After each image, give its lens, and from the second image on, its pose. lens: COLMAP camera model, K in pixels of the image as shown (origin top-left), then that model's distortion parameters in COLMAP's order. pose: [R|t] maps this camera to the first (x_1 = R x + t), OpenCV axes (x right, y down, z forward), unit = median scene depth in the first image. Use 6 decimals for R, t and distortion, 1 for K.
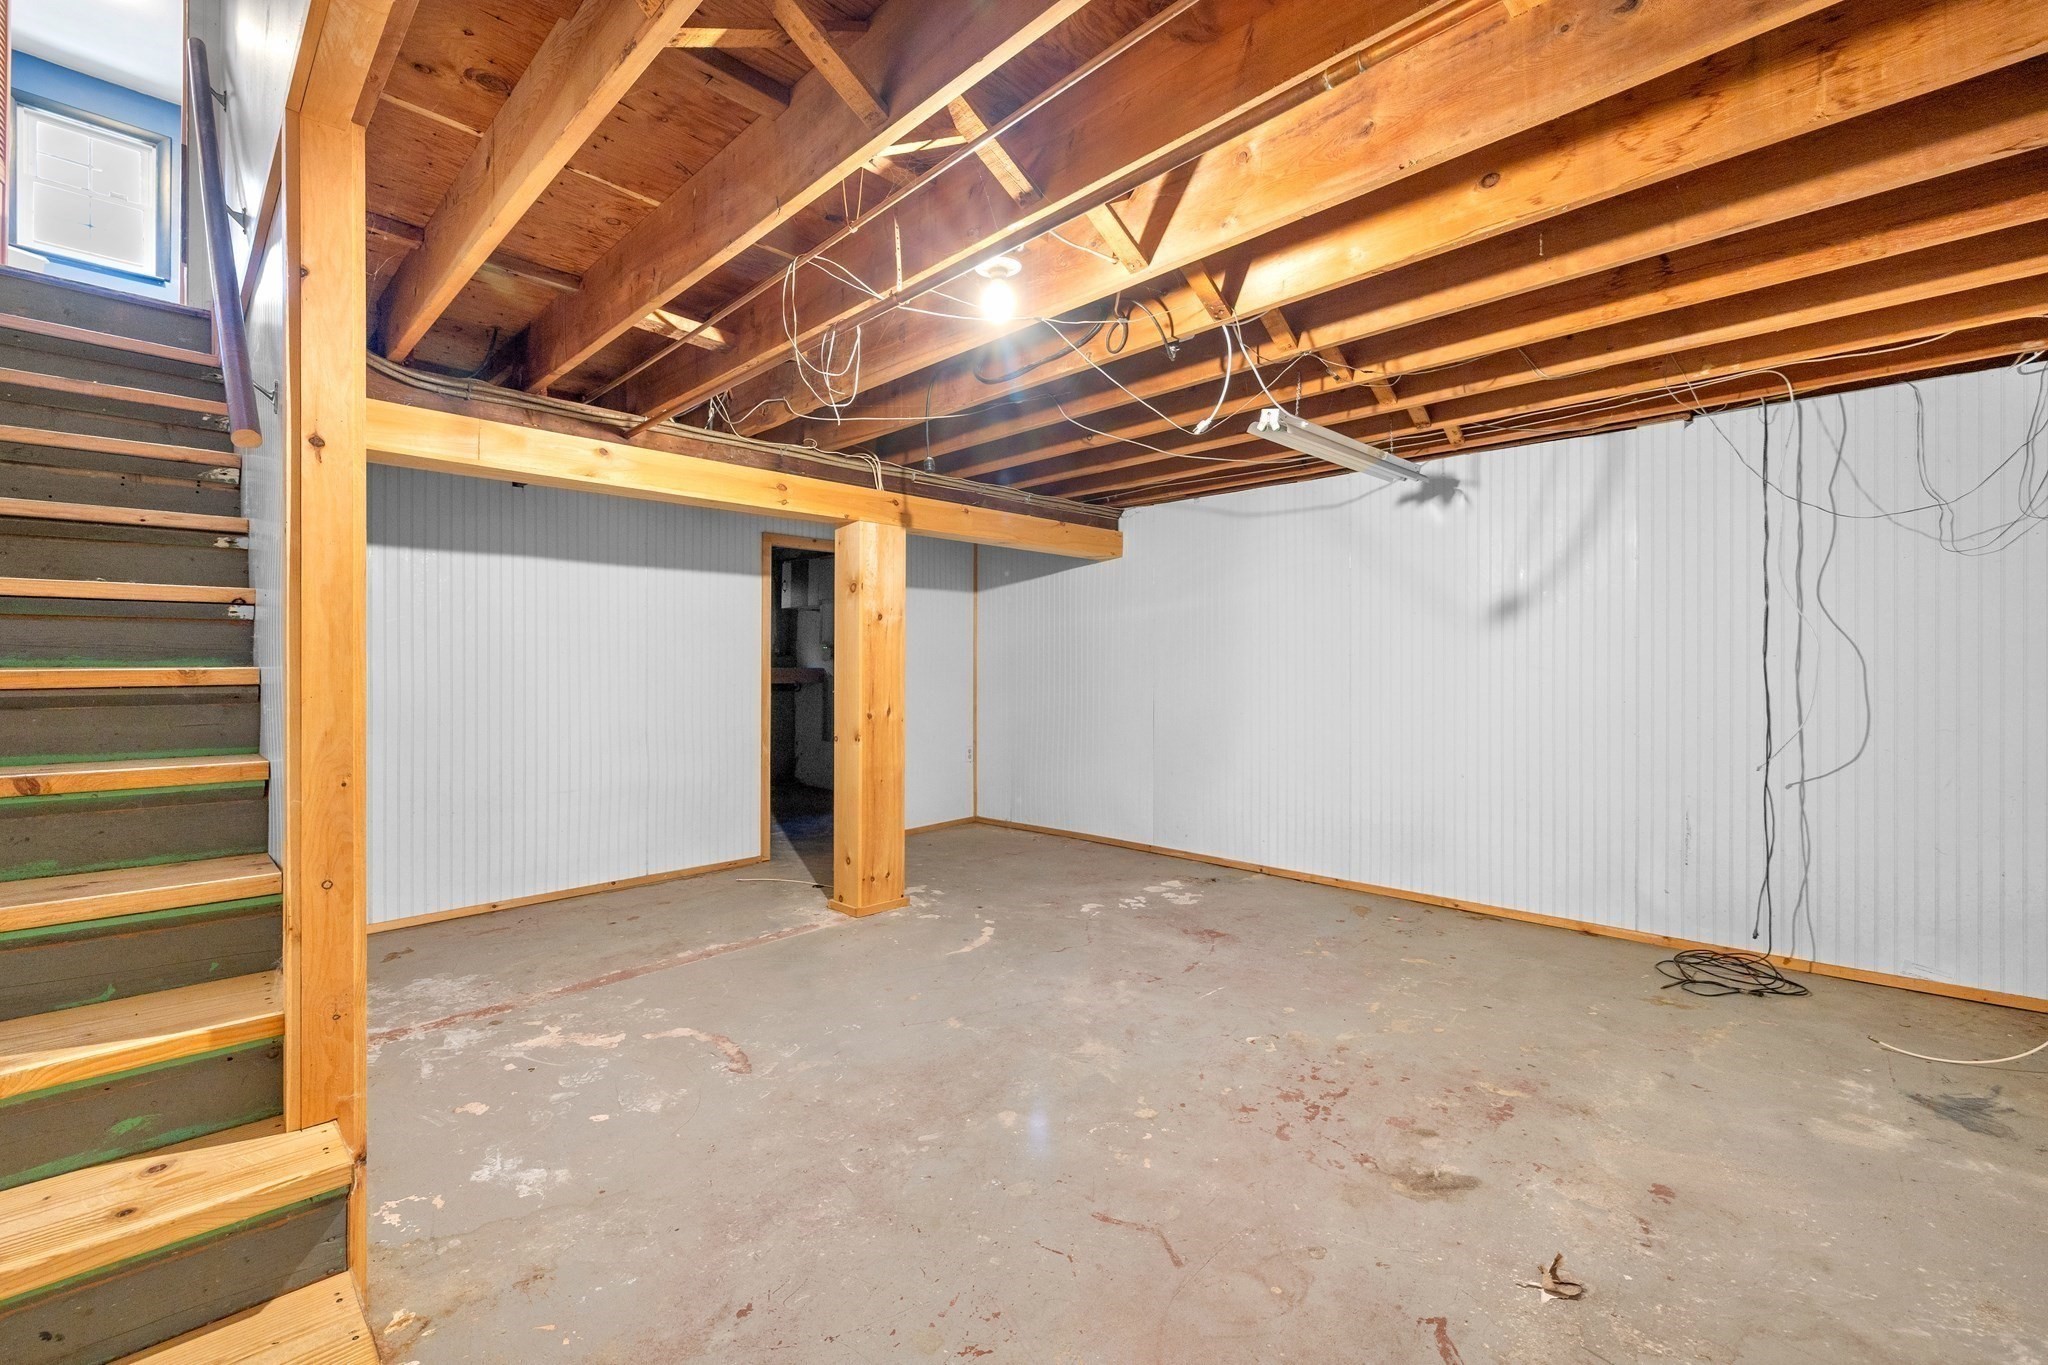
lens RADIAL K [[859.7, 0, 1011.3], [0, 859.7, 674.1], [0, 0, 1]] dist [0.002374, -0.001182]
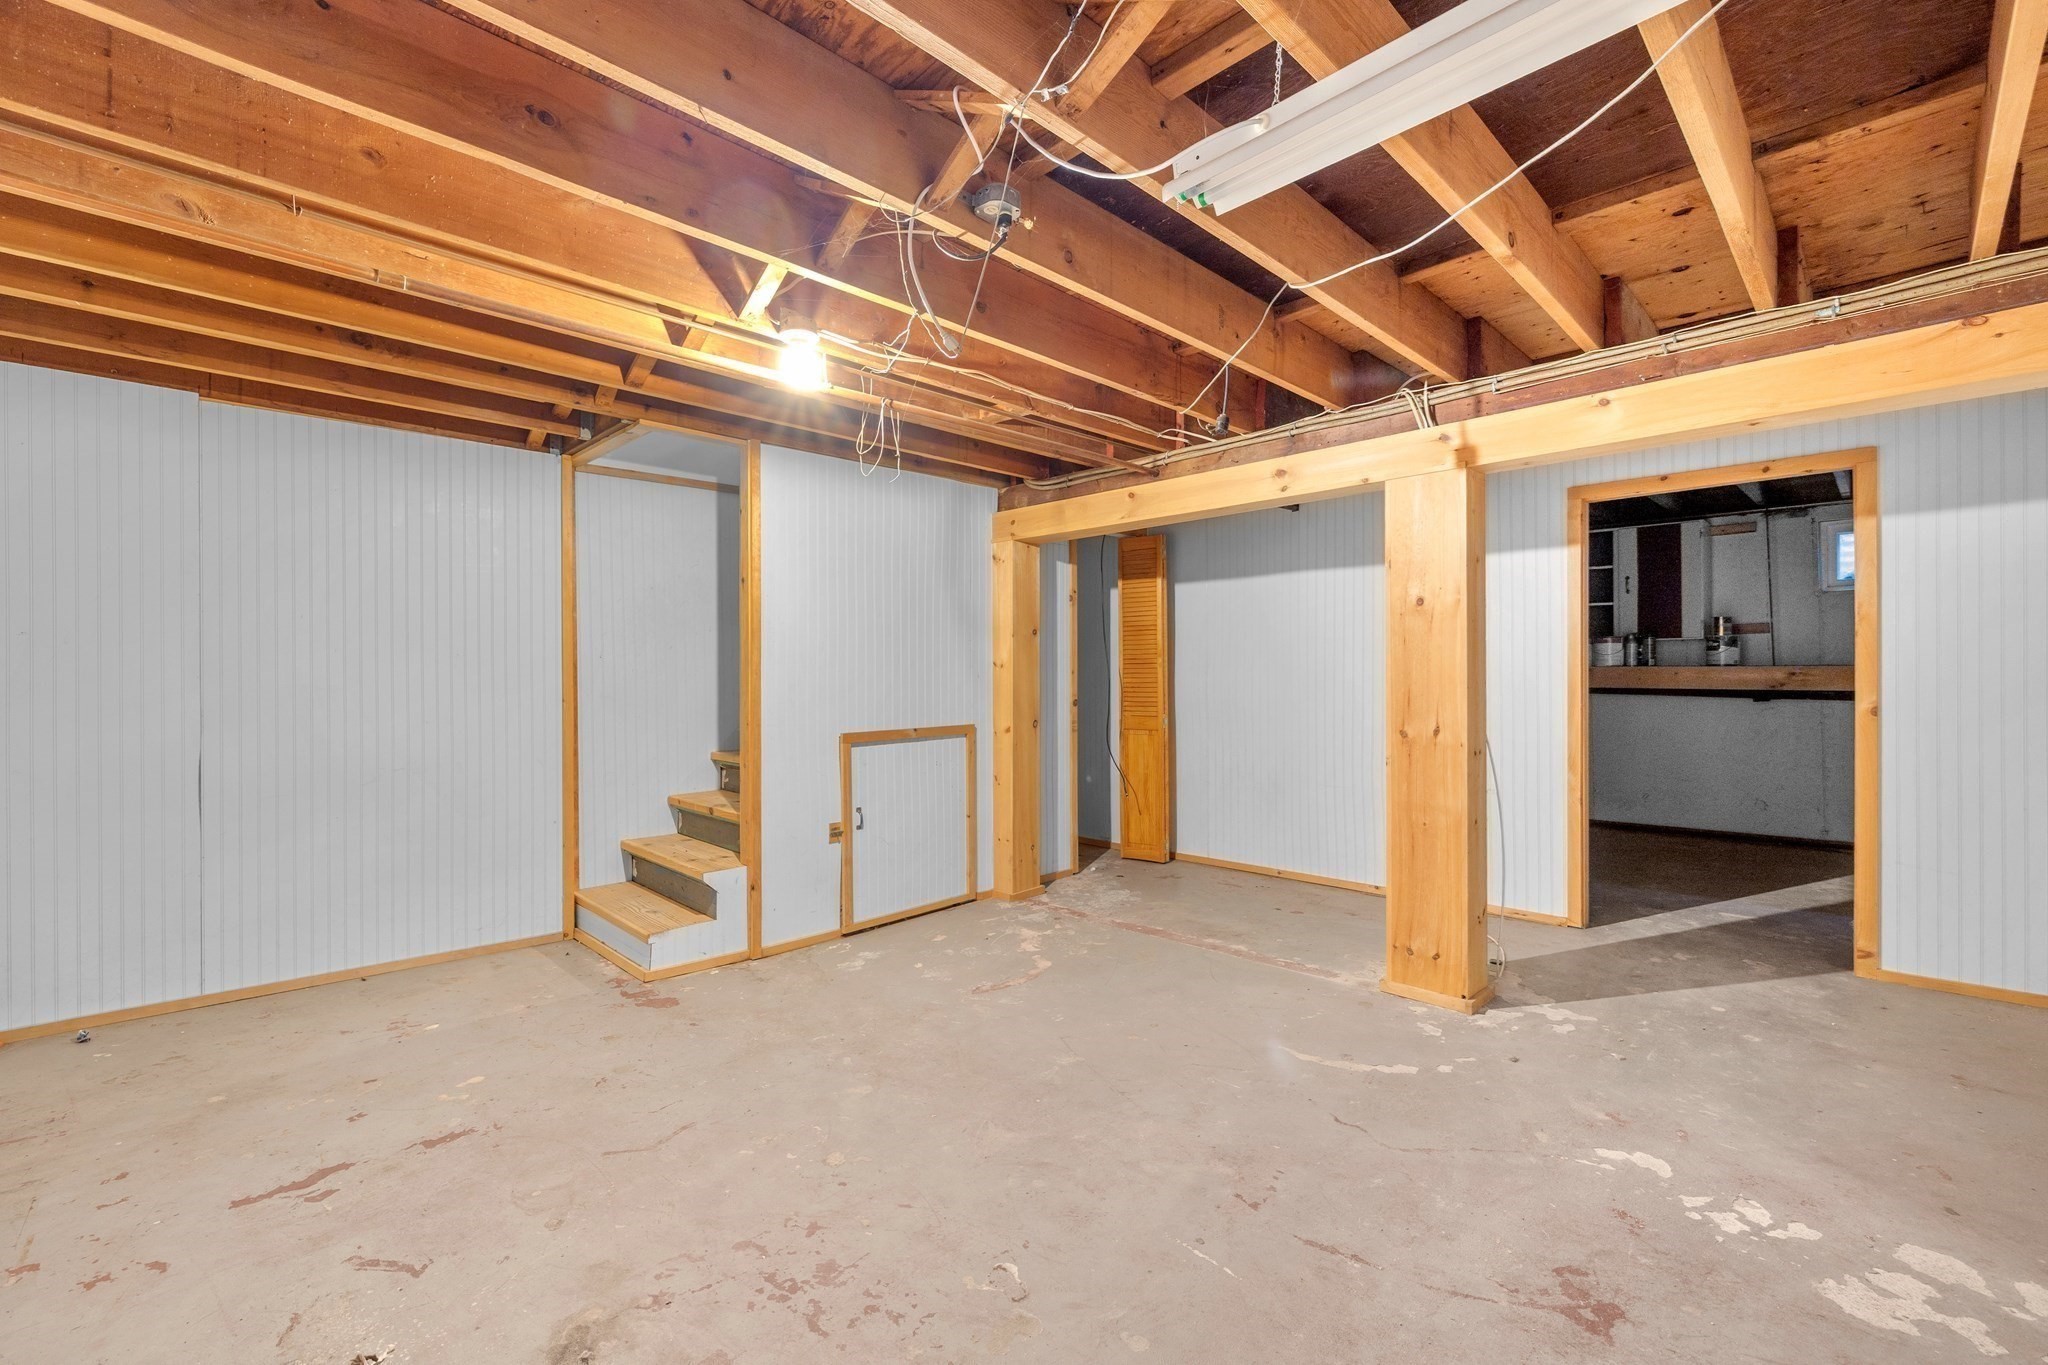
lens RADIAL K [[859.7, 0, 1011.4], [0, 859.7, 675.2], [0, 0, 1]] dist [0.002374, -0.001182]
pose [[-0.009862, 0.005526, -0.999936, 0.809474], [0.000408, 0.999985, 0.005522, -0.010462], [0.999951, -0.000354, -0.009864, 0.902126]]
